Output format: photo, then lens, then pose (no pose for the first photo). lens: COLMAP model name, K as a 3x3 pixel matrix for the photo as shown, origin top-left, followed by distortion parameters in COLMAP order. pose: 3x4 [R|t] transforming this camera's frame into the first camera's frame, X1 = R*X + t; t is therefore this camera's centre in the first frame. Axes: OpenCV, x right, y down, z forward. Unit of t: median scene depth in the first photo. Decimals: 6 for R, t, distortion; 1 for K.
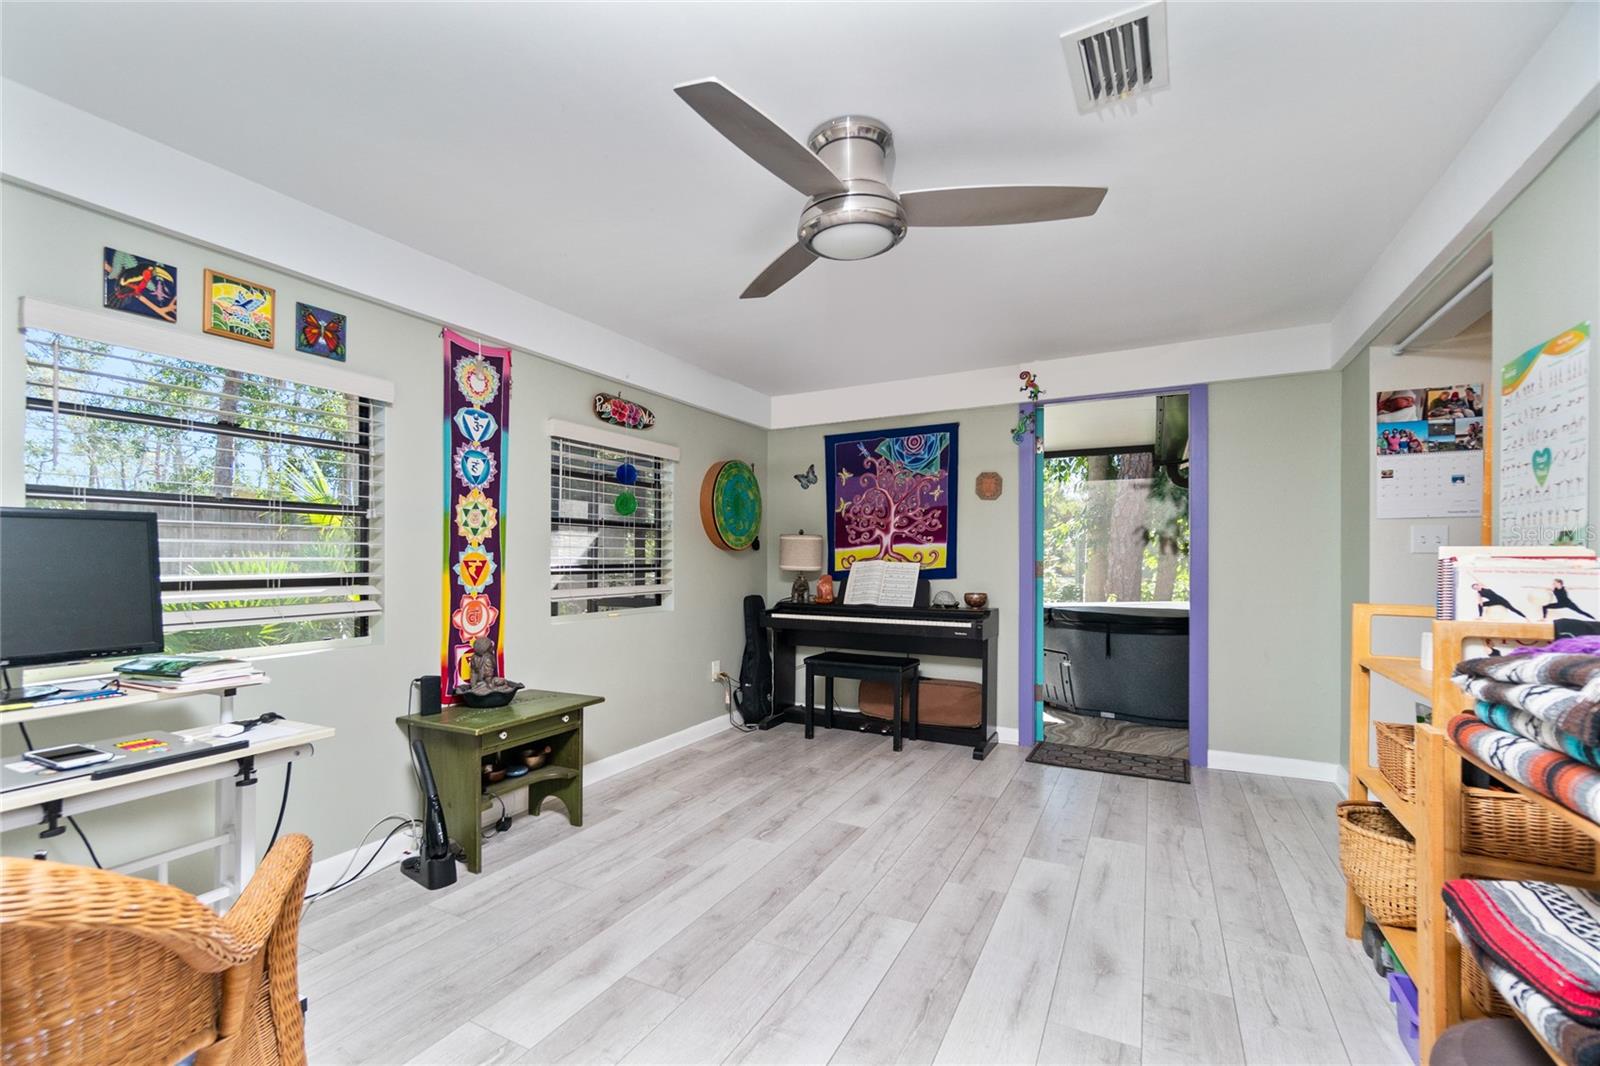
lens RADIAL K [[694.1, 0, 780.0], [0, 694.1, 552.5], [0, 0, 1]] dist [-0.000308, -0.000997]
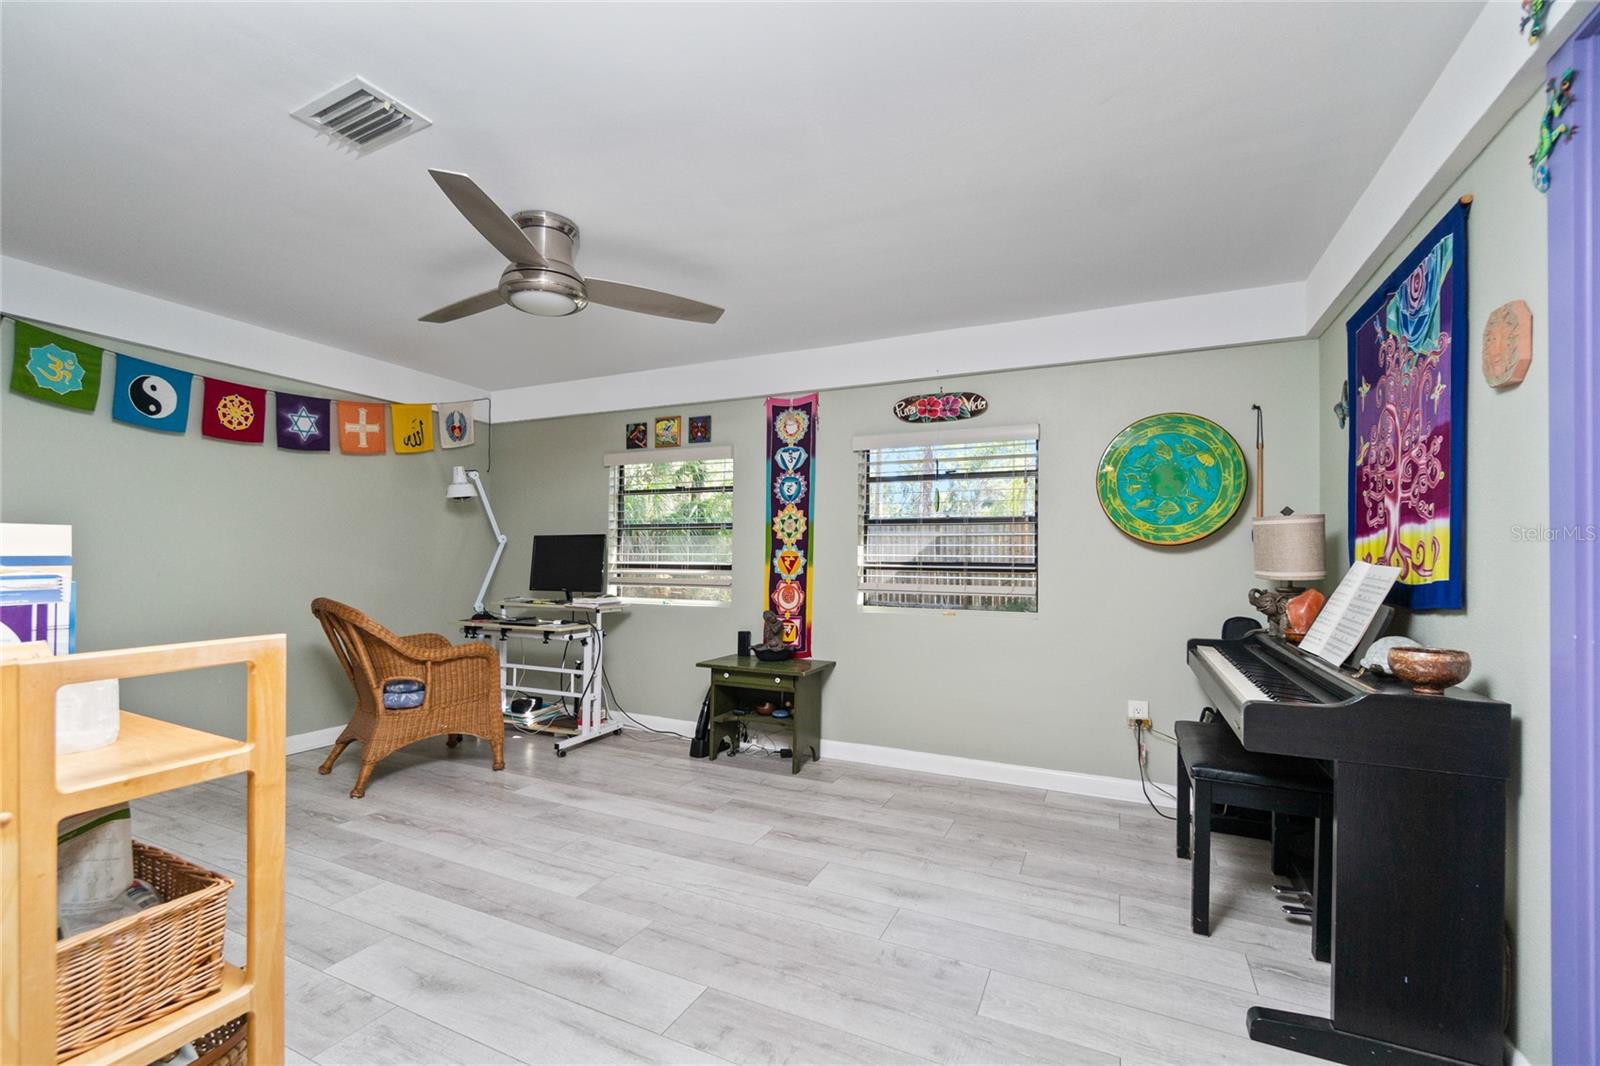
lens RADIAL K [[694.1, 0, 795.6], [0, 694.1, 545.0], [0, 0, 1]] dist [-0.000308, -0.000997]
pose [[0.047053, -0.017222, -0.998744, 0.936613], [-0.000912, 0.999850, -0.017284, 0.012911], [0.998892, 0.001724, 0.047031, 0.942842]]
